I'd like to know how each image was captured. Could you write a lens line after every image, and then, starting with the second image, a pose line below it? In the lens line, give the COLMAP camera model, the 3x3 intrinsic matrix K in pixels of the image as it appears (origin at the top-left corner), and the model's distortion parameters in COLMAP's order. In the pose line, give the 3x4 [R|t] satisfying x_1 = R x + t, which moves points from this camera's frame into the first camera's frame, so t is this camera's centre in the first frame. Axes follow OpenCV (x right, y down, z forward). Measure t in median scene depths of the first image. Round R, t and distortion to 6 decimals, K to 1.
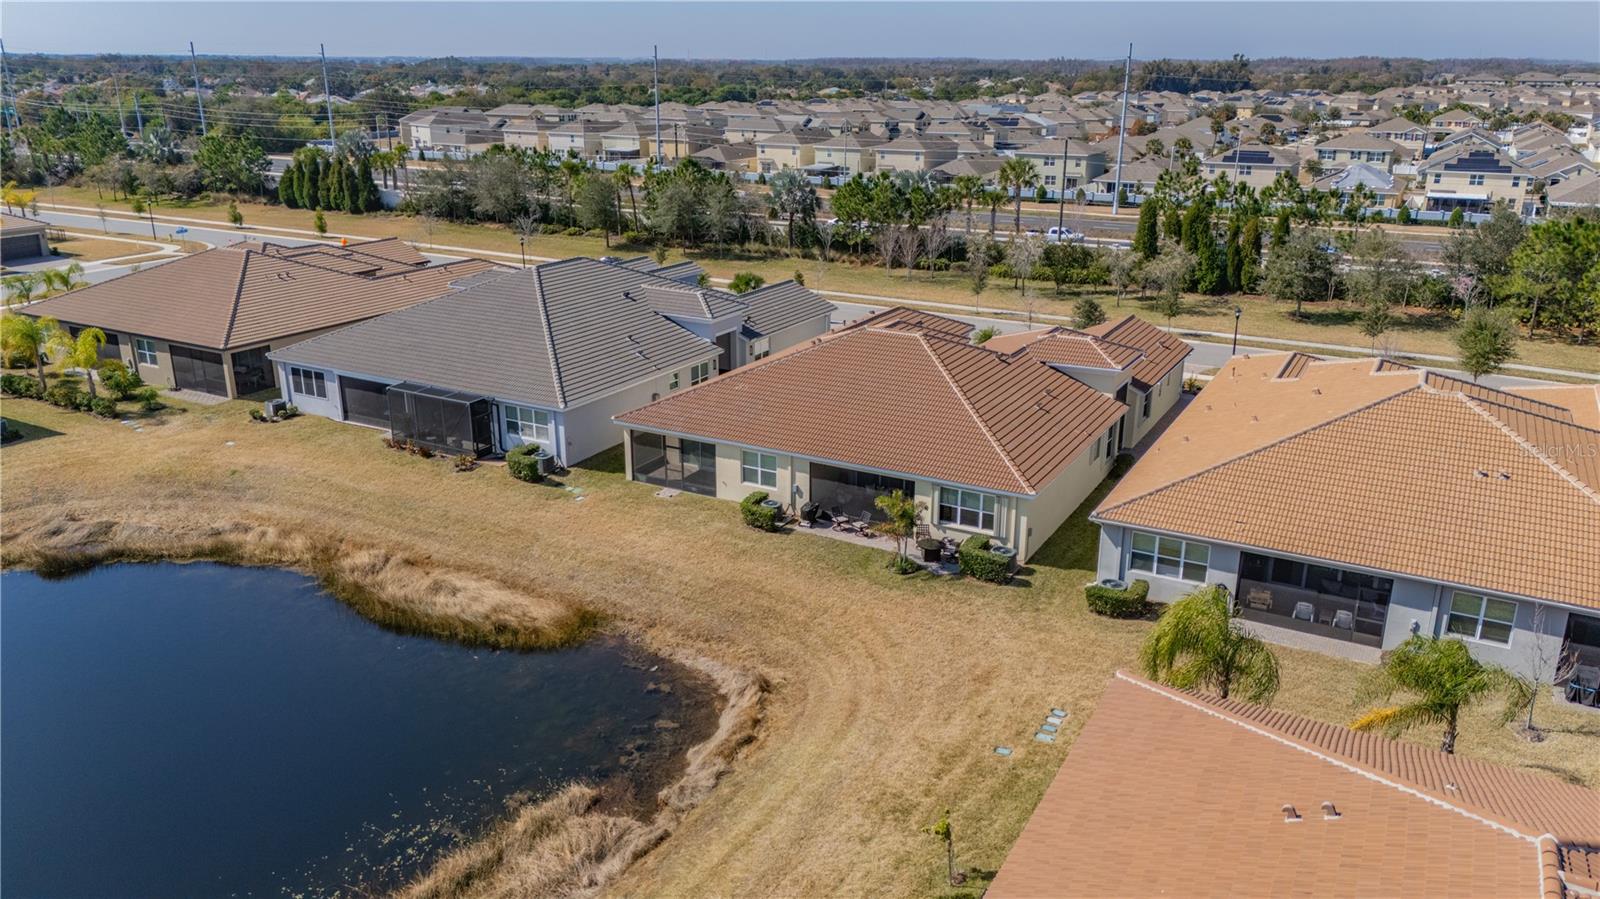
lens RADIAL K [[1172.4, 0, 800.0], [0, 1172.4, 449.5], [0, 0, 1]] dist [0.089532, -0.116951]
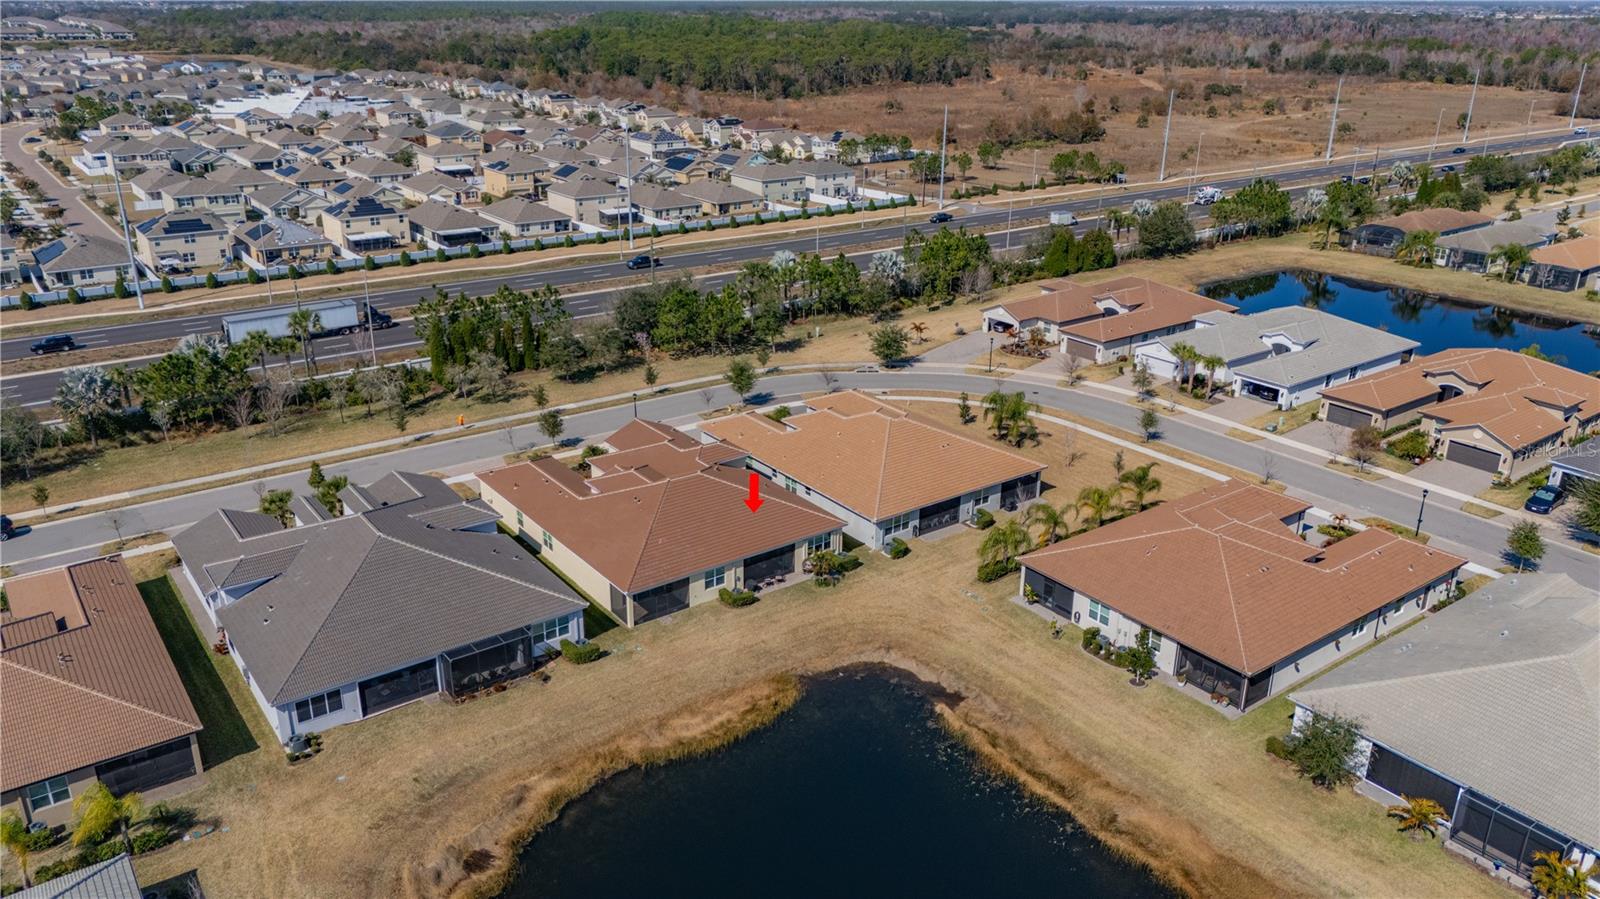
lens RADIAL K [[1172.4, 0, 800.0], [0, 1172.4, 449.5], [0, 0, 1]] dist [0.089532, -0.116951]
pose [[0.411113, -0.331339, 0.849235, -1.484831], [0.280322, 0.932414, 0.228089, -0.554437], [-0.867413, 0.144289, 0.476209, 0.054152]]
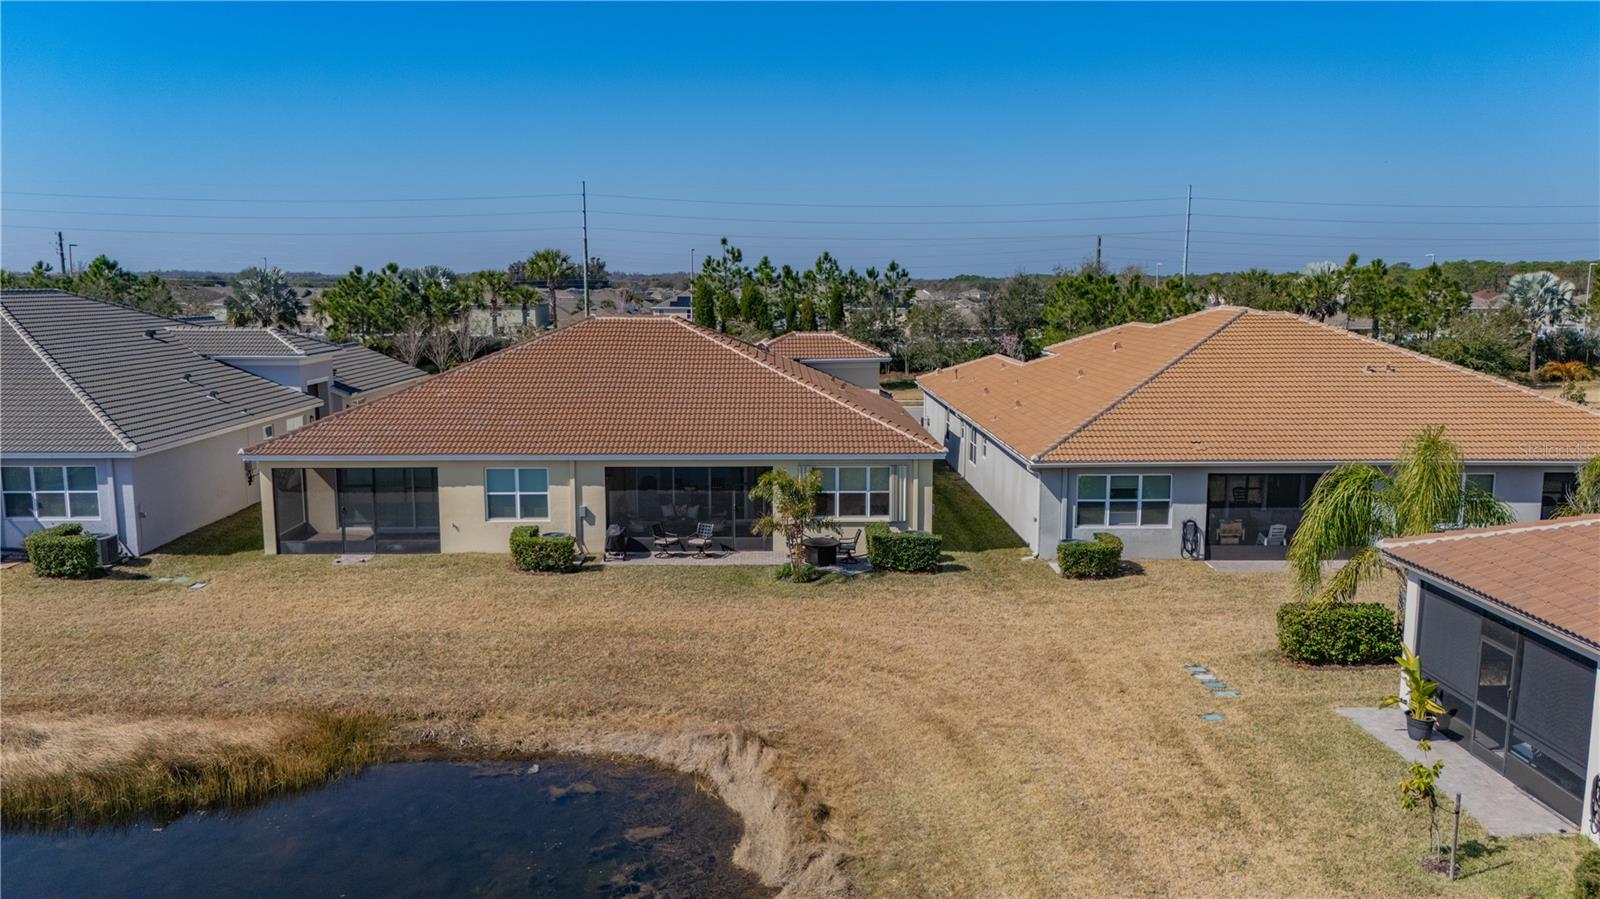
lens RADIAL K [[1172.4, 0, 800.0], [0, 1172.4, 449.5], [0, 0, 1]] dist [0.089532, -0.116951]
pose [[0.863037, -0.075839, 0.499416, -0.246710], [0.161674, 0.978130, -0.130854, 0.114335], [-0.478570, 0.193675, 0.856424, 0.372980]]
